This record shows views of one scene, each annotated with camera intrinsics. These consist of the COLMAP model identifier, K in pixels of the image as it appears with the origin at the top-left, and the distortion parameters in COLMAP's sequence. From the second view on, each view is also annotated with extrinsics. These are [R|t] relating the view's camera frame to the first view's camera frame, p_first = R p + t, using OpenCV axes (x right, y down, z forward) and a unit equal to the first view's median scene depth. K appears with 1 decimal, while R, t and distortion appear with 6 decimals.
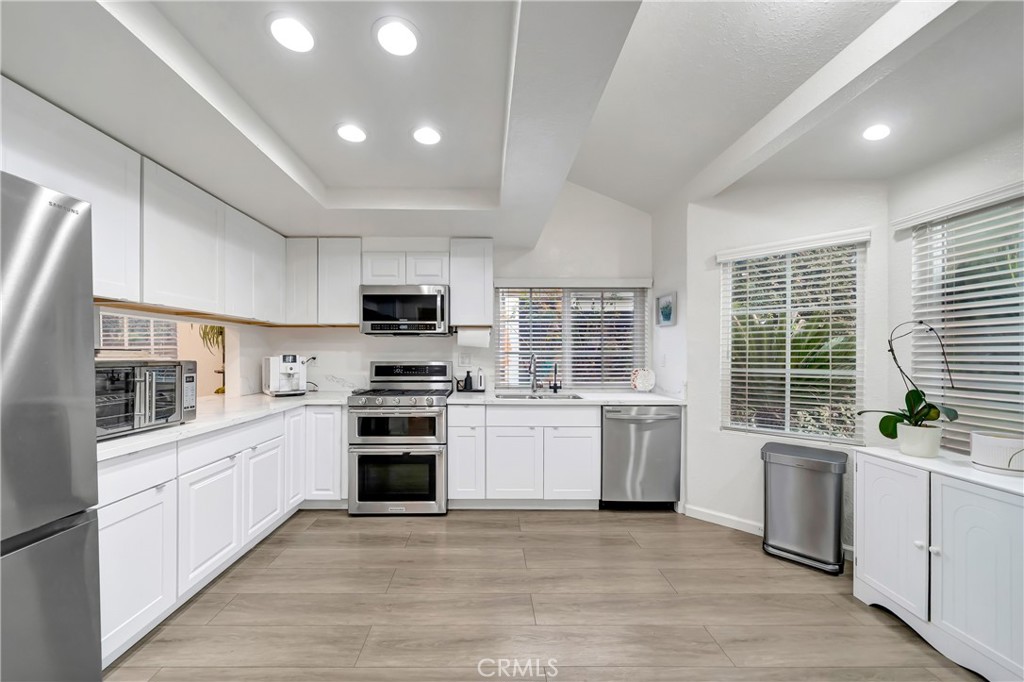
lens RADIAL K [[371.0, 0, 509.7], [0, 371.0, 353.1], [0, 0, 1]] dist [-0.001011, -0.000153]
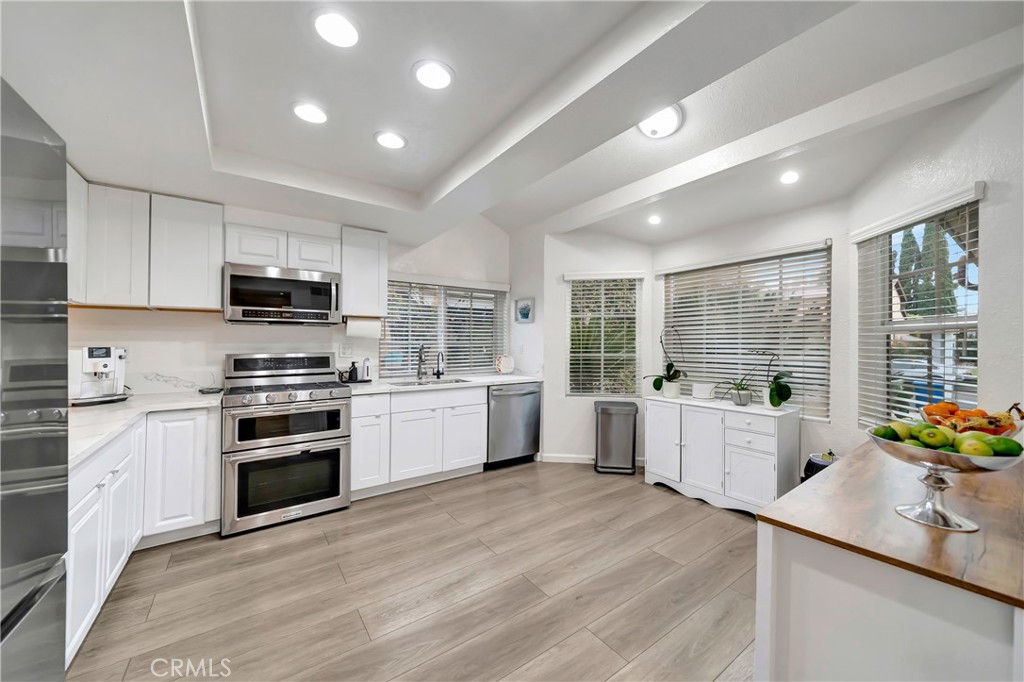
lens RADIAL K [[354.6, 0, 519.5], [0, 354.6, 345.0], [0, 0, 1]] dist [0.000197, -0.000030]
pose [[0.829130, -0.004288, 0.559039, -0.325263], [0.000854, 0.999979, 0.006404, -0.002589], [-0.559055, -0.004832, 0.829117, -0.036949]]
